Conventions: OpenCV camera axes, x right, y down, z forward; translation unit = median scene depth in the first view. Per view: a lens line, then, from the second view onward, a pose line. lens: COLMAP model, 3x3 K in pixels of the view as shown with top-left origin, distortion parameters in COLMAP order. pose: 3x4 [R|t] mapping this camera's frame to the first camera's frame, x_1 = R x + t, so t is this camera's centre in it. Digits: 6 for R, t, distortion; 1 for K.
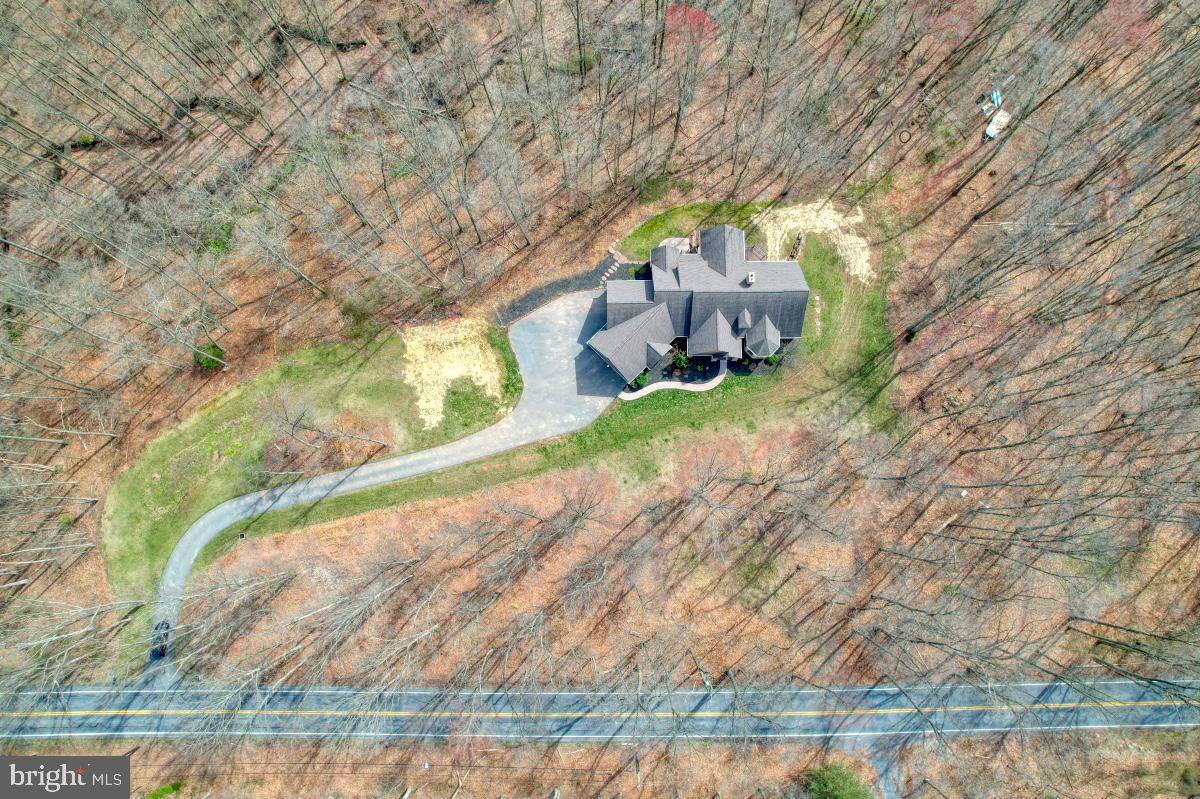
lens RADIAL K [[762.7, 0, 600.4], [0, 762.7, 394.6], [0, 0, 1]] dist [-0.044053, 0.022502]
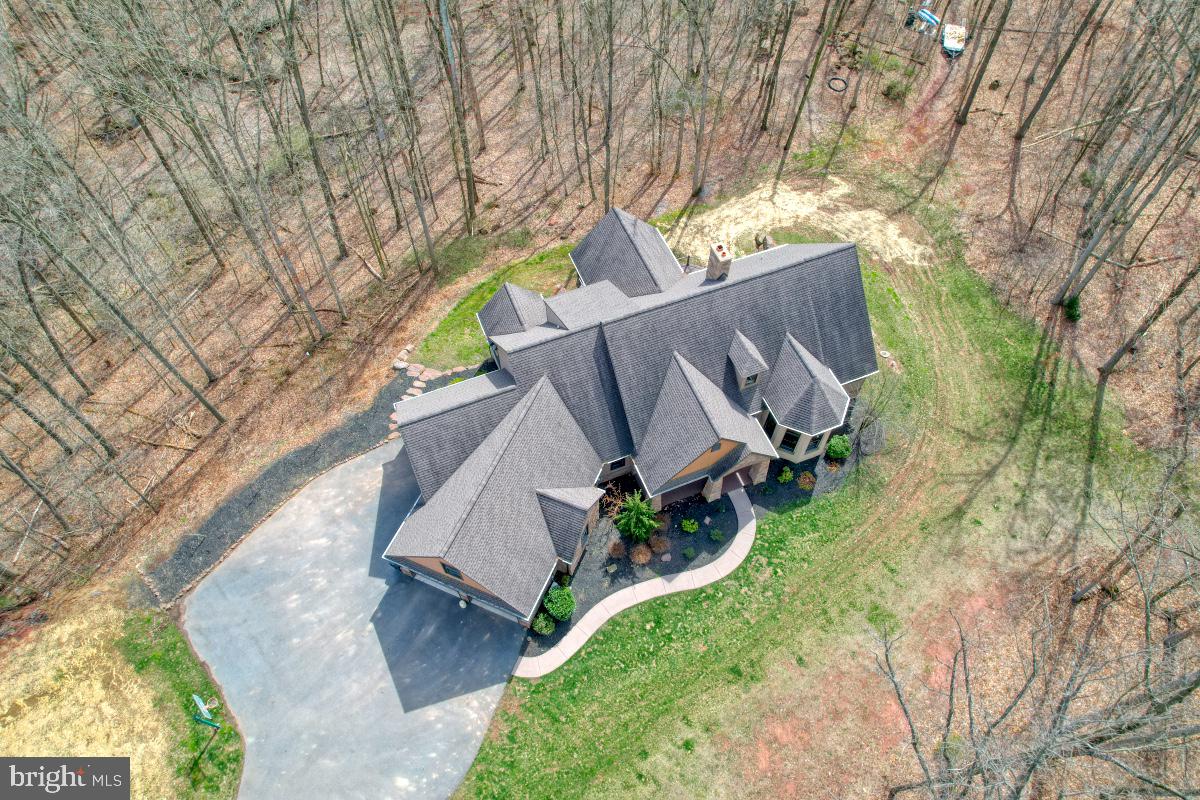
lens RADIAL K [[762.7, 0, 598.9], [0, 762.7, 402.9], [0, 0, 1]] dist [-0.044053, 0.022502]
pose [[0.932027, -0.305568, 0.194816, 0.029573], [0.360172, 0.840446, -0.404878, 0.053182], [-0.040014, 0.447525, 0.893376, 0.619773]]
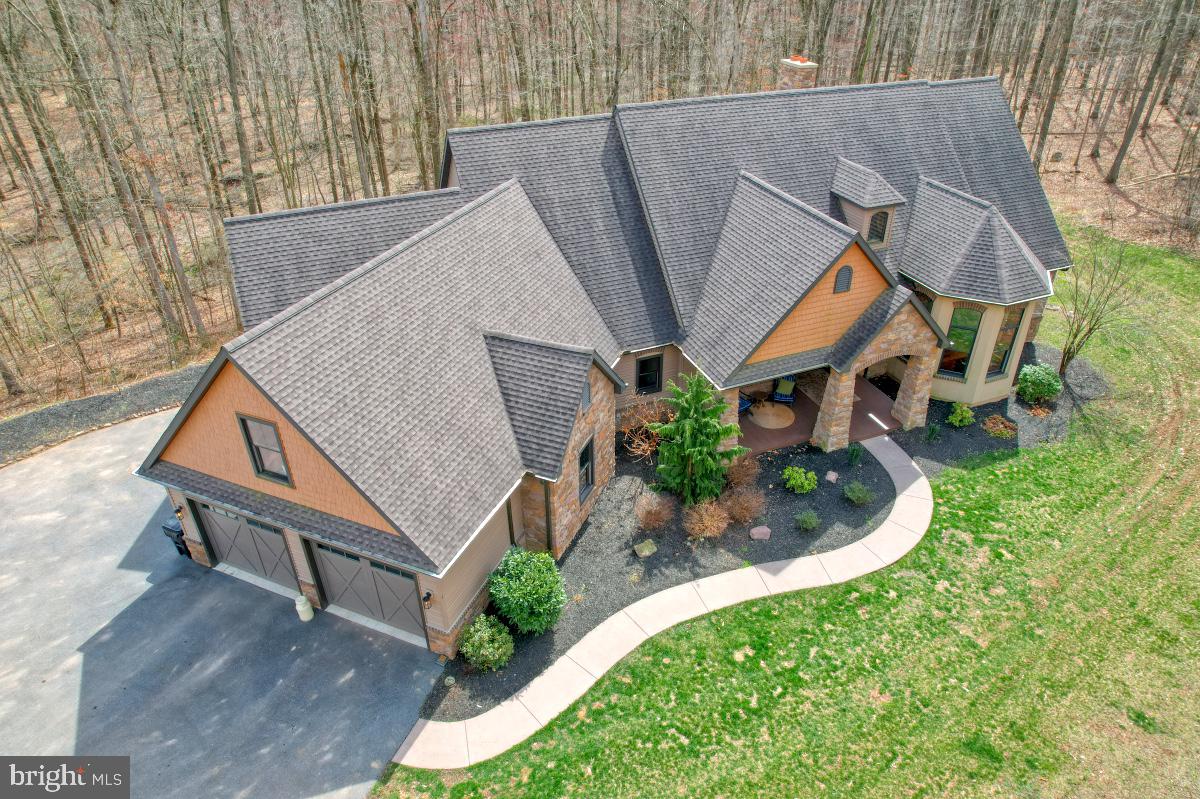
lens RADIAL K [[762.7, 0, 604.6], [0, 762.7, 401.1], [0, 0, 1]] dist [-0.044053, 0.022502]
pose [[0.929016, -0.205784, 0.307542, 0.028703], [0.368528, 0.589567, -0.718747, 0.073443], [-0.033410, 0.781066, 0.623555, 0.859567]]
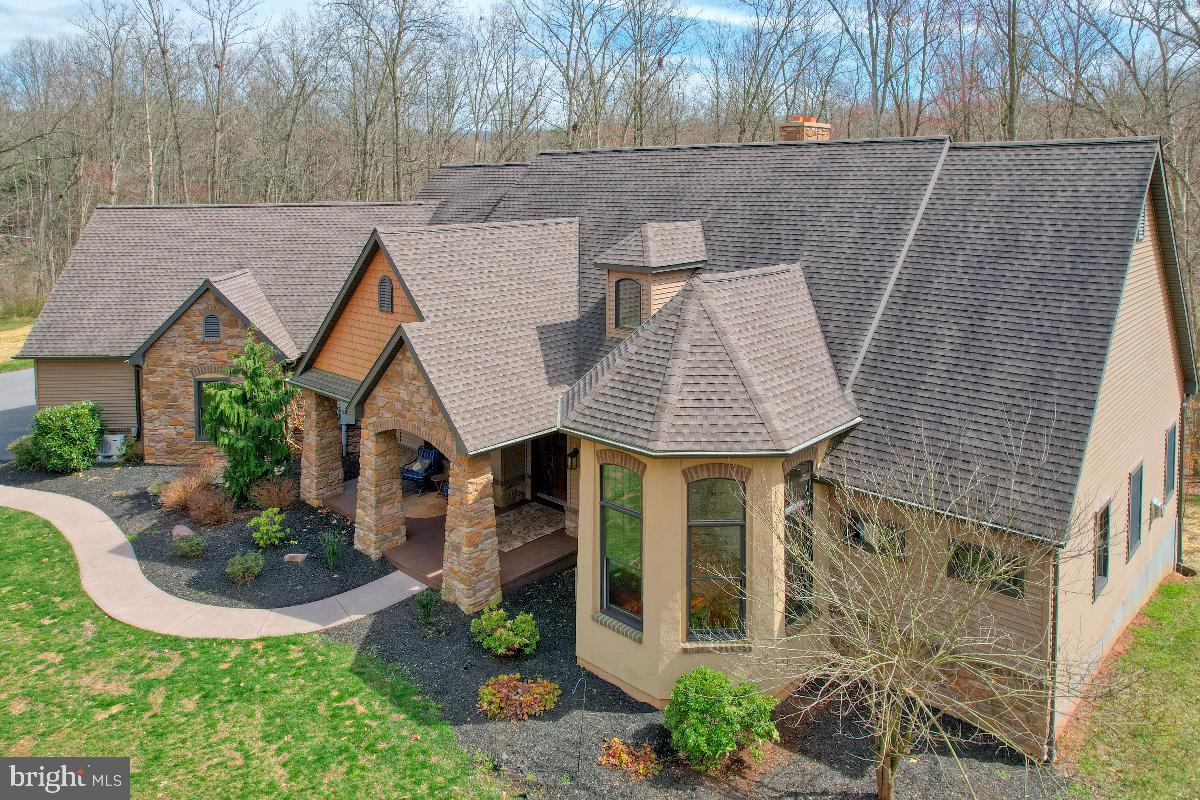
lens RADIAL K [[762.7, 0, 601.0], [0, 762.7, 400.0], [0, 0, 1]] dist [-0.044053, 0.022502]
pose [[0.733091, 0.172077, -0.658002, 0.268255], [-0.677195, 0.274465, -0.682698, 0.014975], [0.063122, 0.946075, 0.317737, 0.926840]]
